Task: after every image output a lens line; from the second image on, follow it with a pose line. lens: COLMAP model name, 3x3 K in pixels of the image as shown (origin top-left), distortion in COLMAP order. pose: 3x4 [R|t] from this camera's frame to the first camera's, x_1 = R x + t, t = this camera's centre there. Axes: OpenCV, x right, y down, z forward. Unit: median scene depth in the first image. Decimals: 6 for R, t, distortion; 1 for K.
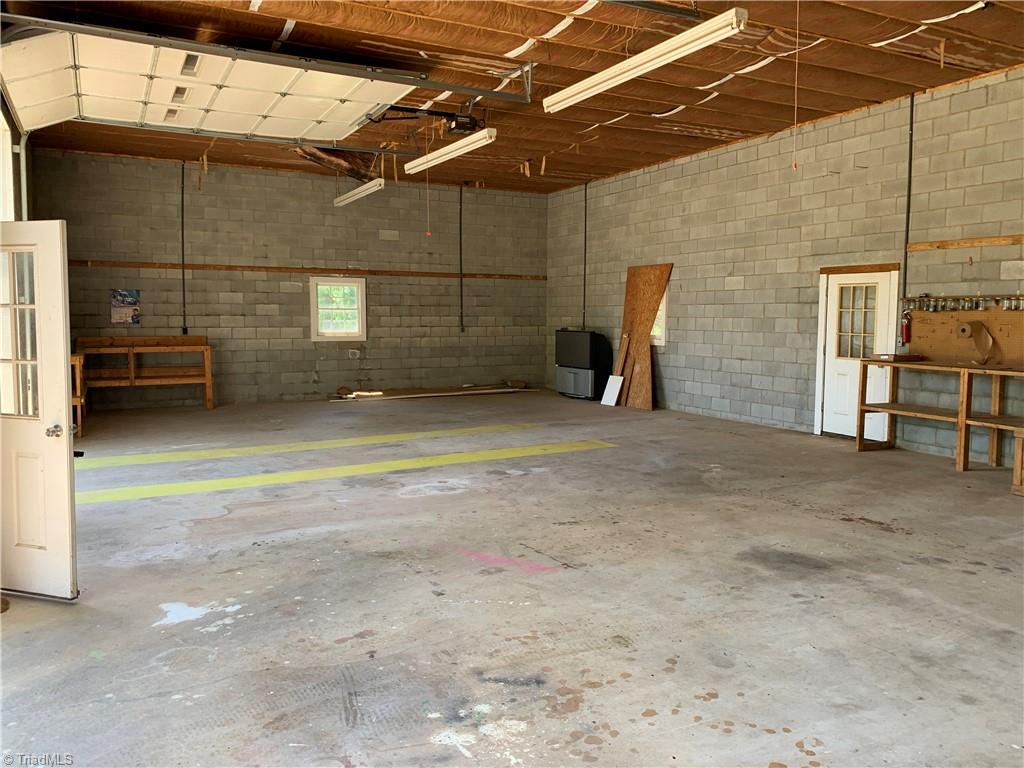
lens RADIAL K [[783.3, 0, 509.6], [0, 783.3, 377.7], [0, 0, 1]] dist [0.032231, -0.036080]
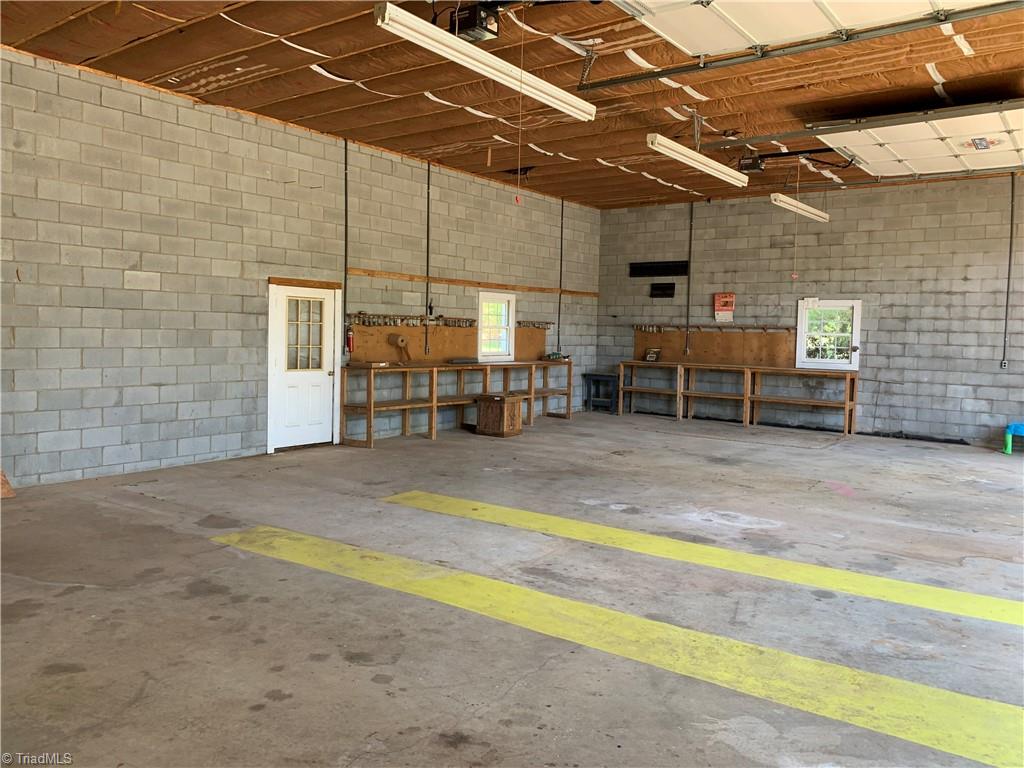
lens RADIAL K [[783.3, 0, 505.7], [0, 783.3, 379.5], [0, 0, 1]] dist [0.032231, -0.036080]
pose [[-0.428918, -0.072522, 0.900428, -0.484027], [0.047416, 0.993591, 0.102612, -0.083927], [-0.902098, 0.086706, -0.422730, 0.958808]]
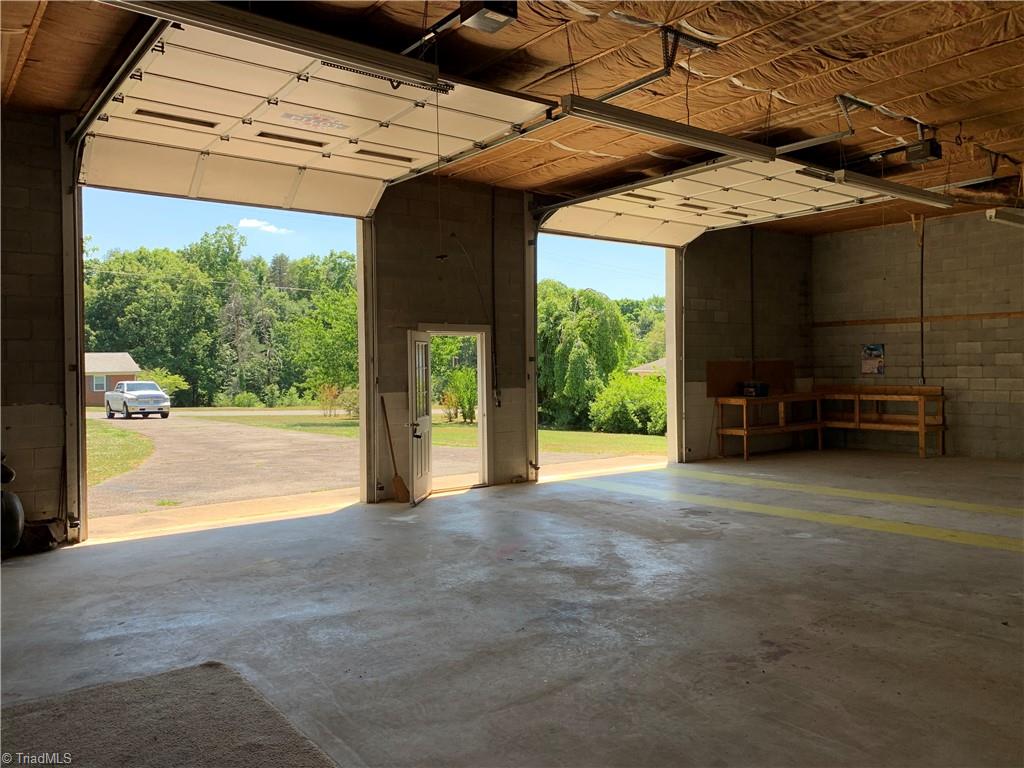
lens RADIAL K [[783.3, 0, 513.1], [0, 783.3, 377.1], [0, 0, 1]] dist [0.032231, -0.036080]
pose [[0.177173, 0.006691, -0.984157, 0.561210], [-0.065432, 0.997845, -0.004995, -0.025960], [0.982002, 0.065280, 0.177229, 0.307888]]
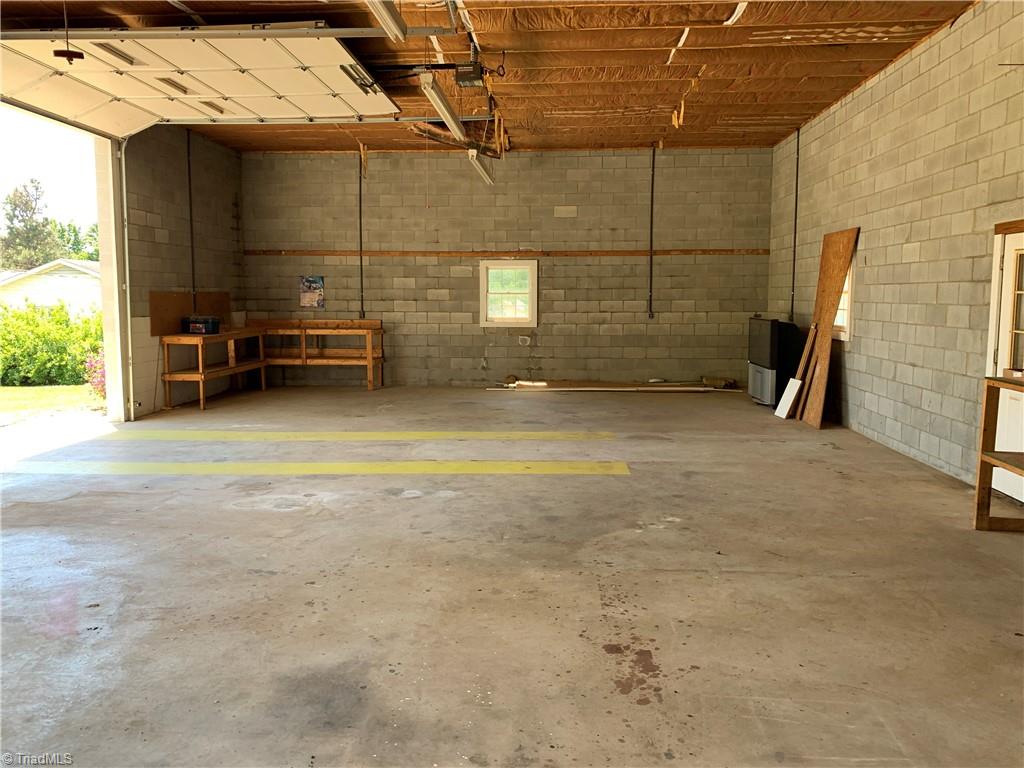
lens RADIAL K [[783.3, 0, 513.4], [0, 783.3, 373.5], [0, 0, 1]] dist [0.032231, -0.036080]
pose [[0.854908, 0.048902, -0.516470, 0.330611], [-0.039817, 0.998796, 0.028662, -0.020753], [0.517250, -0.003939, 0.855826, 0.226406]]
